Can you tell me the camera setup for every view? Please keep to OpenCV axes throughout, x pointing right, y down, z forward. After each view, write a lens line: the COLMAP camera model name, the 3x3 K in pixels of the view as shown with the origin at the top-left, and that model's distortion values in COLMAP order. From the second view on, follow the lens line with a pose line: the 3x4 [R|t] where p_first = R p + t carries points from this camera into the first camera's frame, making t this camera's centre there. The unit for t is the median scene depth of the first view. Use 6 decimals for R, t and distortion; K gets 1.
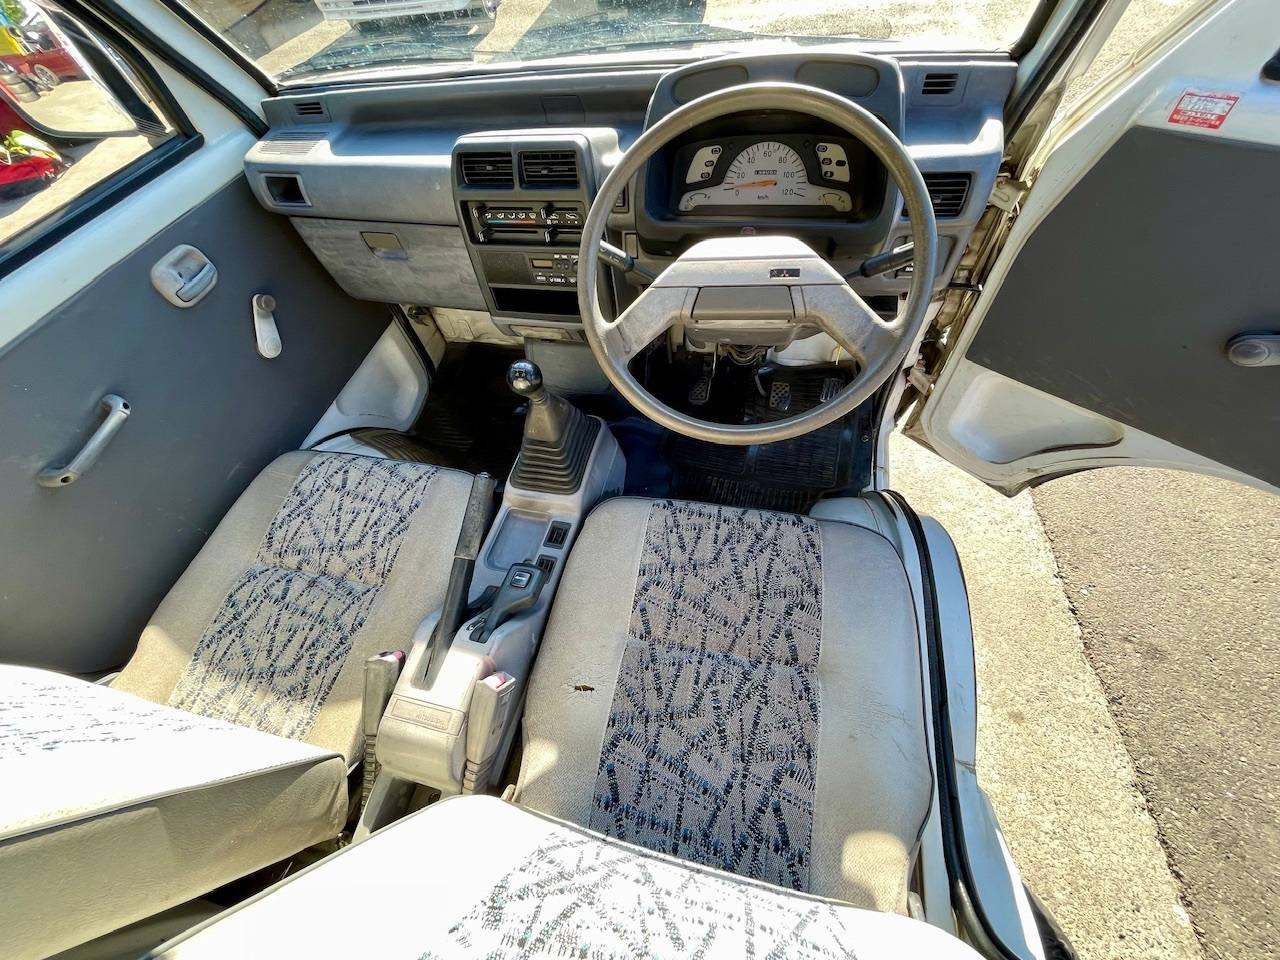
lens RADIAL K [[505.7, 0, 630.6], [0, 505.7, 471.0], [0, 0, 1]] dist [-0.005204, 0.001704]
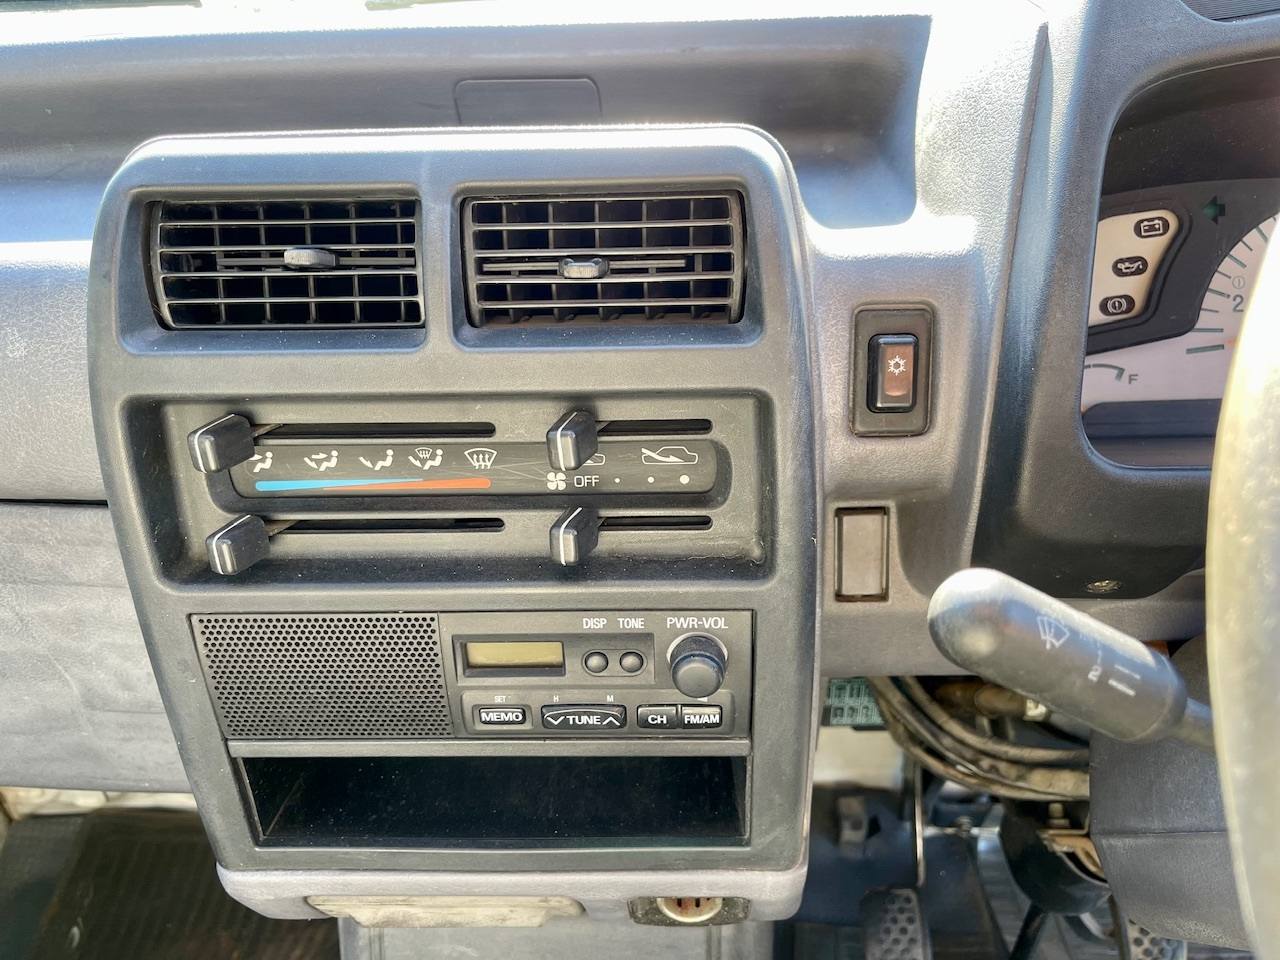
lens RADIAL K [[957.9, 0, 643.5], [0, 957.9, 490.9], [0, 0, 1]] dist [0.053142, -0.073934]
pose [[0.973503, -0.037312, 0.225608, -0.222298], [0.124436, 0.914170, -0.385757, -0.324221], [-0.191851, 0.403609, 0.894591, 0.622370]]
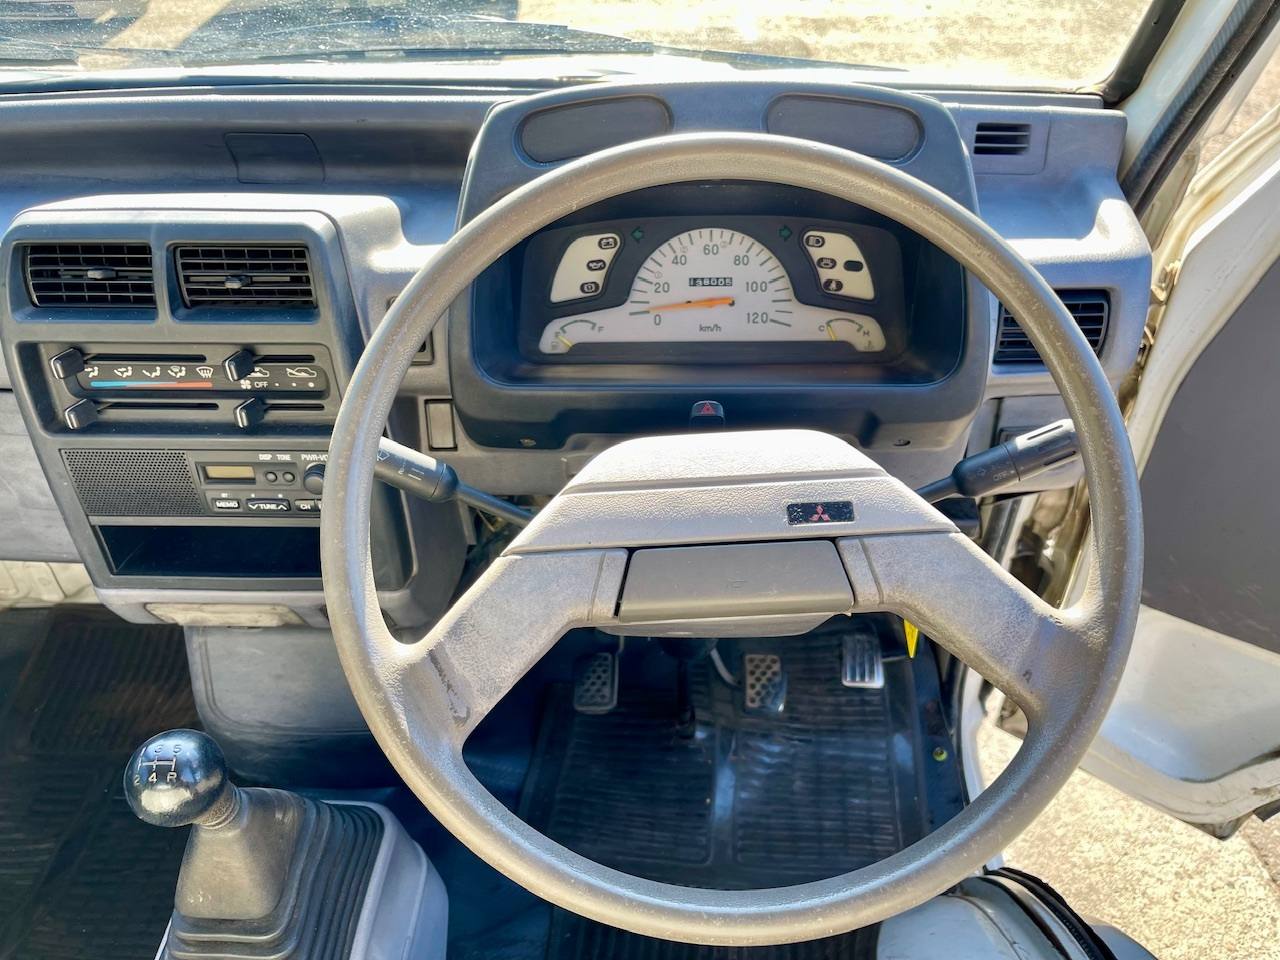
lens RADIAL K [[957.9, 0, 639.7], [0, 957.9, 482.4], [0, 0, 1]] dist [0.053142, -0.073934]
pose [[0.972880, -0.050461, 0.225739, -0.023405], [0.112125, 0.956472, -0.269423, -0.152065], [-0.202318, 0.287427, 0.936191, 0.180604]]
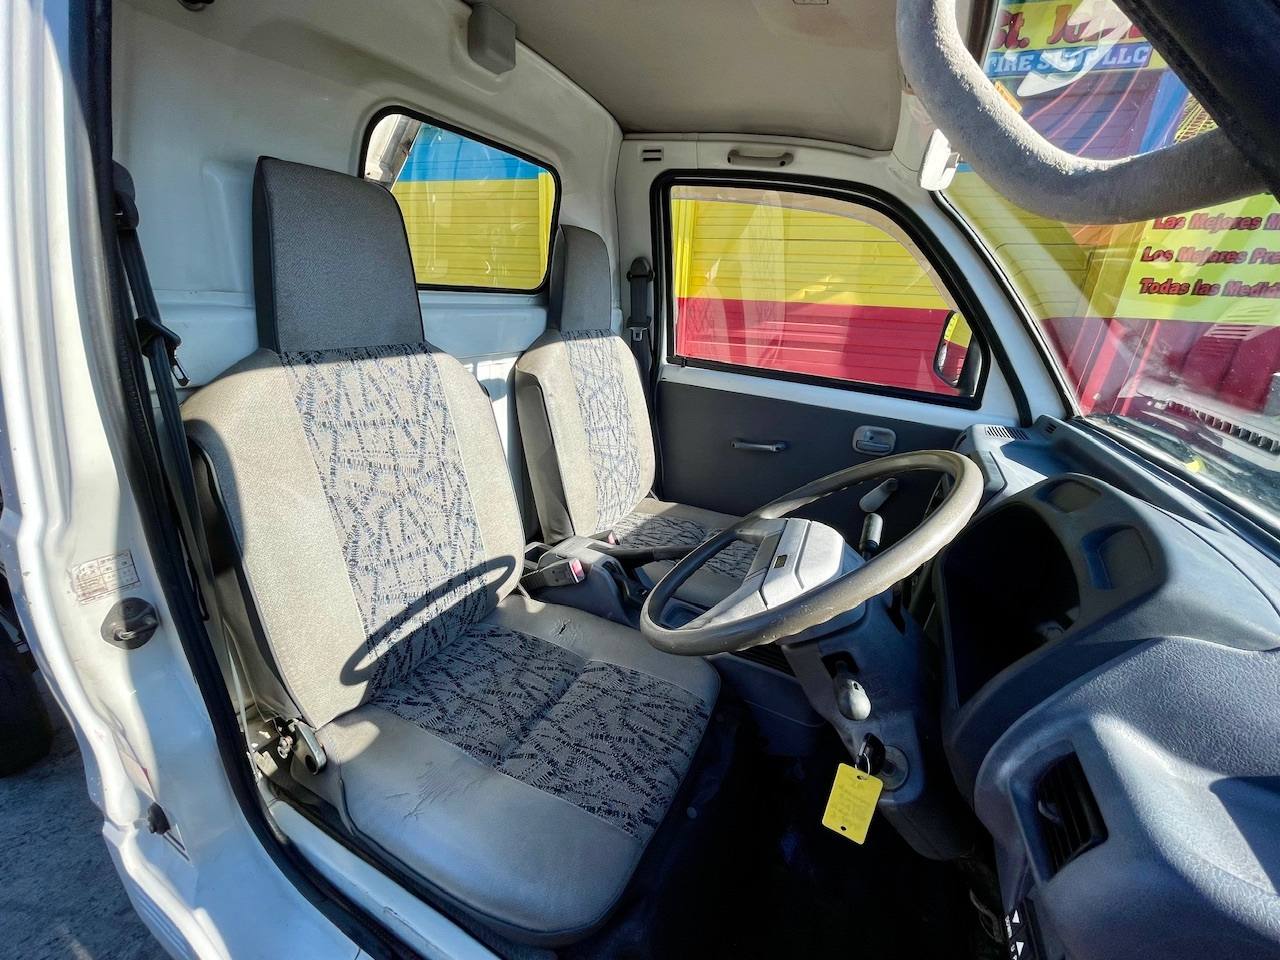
lens RADIAL K [[505.7, 0, 633.7], [0, 505.7, 473.0], [0, 0, 1]] dist [-0.005204, 0.001704]
pose [[-0.235231, 0.424707, -0.874237, 0.798588], [-0.818659, 0.398256, 0.413750, -0.434308], [0.523893, 0.813029, 0.254008, 0.328387]]
